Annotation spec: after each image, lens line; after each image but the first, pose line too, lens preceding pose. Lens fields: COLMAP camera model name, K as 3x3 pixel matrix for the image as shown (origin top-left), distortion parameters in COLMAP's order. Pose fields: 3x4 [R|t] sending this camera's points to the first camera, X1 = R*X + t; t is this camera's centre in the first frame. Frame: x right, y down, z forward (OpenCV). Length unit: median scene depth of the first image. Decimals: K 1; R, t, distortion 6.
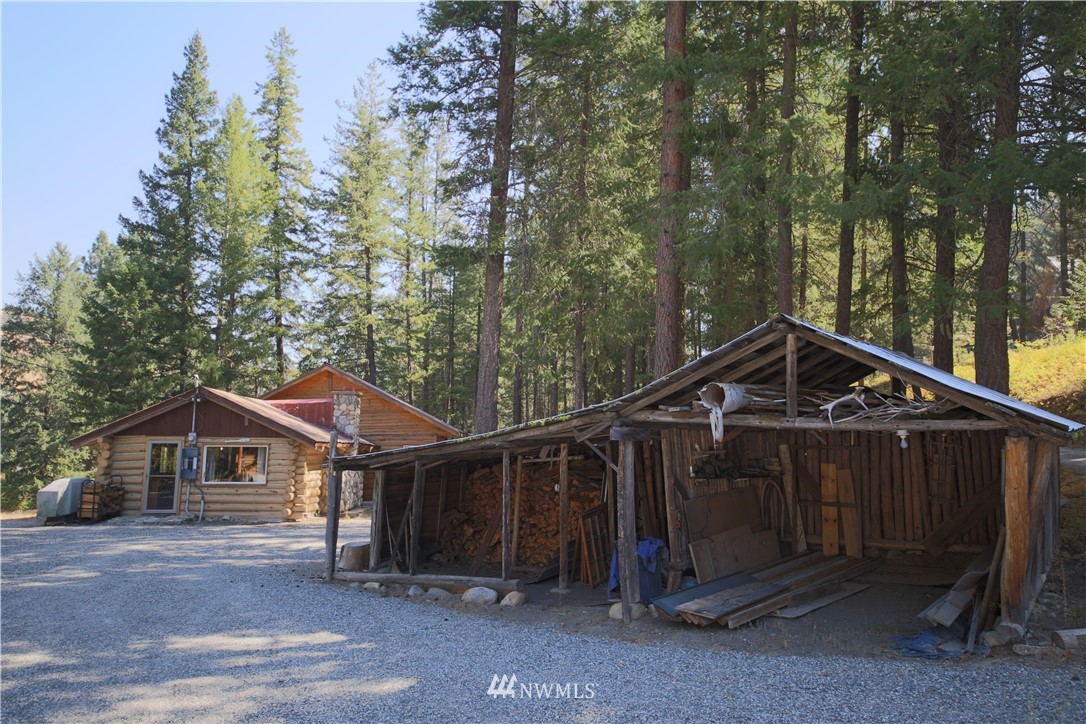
lens RADIAL K [[698.7, 0, 539.9], [0, 698.7, 365.7], [0, 0, 1]] dist [0.062749, -0.027379]
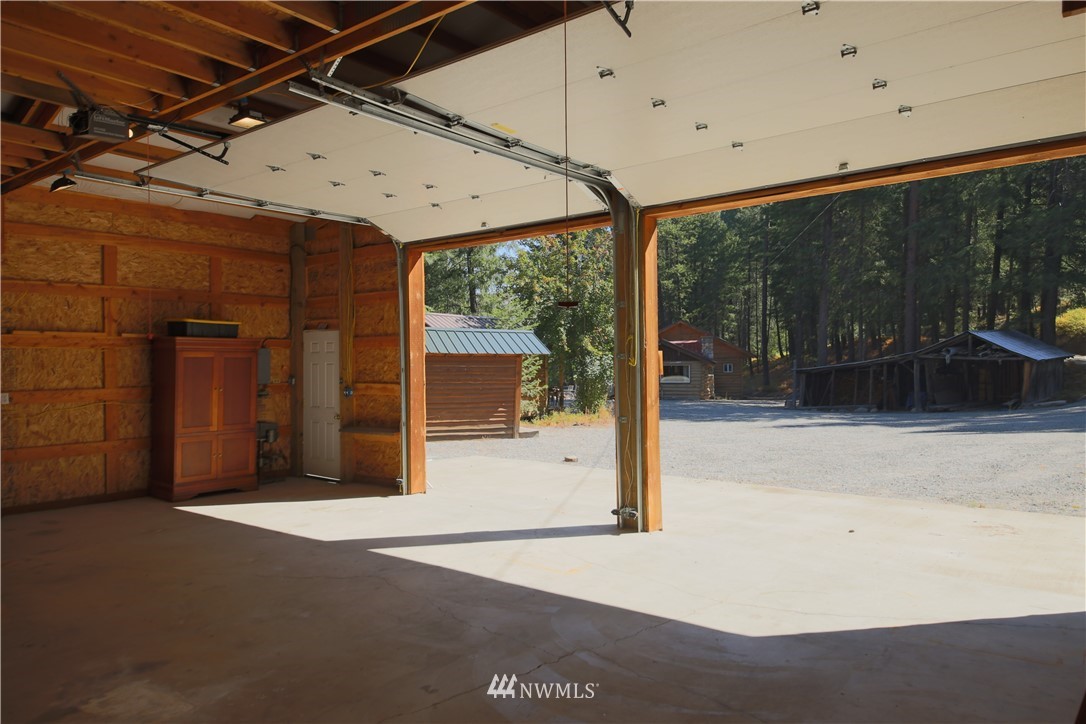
lens RADIAL K [[698.7, 0, 546.8], [0, 698.7, 363.9], [0, 0, 1]] dist [0.062749, -0.027379]
pose [[0.983268, -0.010806, -0.181842, -1.020819], [0.031935, 0.993005, 0.113674, -0.341200], [0.179342, -0.117579, 0.976735, -2.718206]]
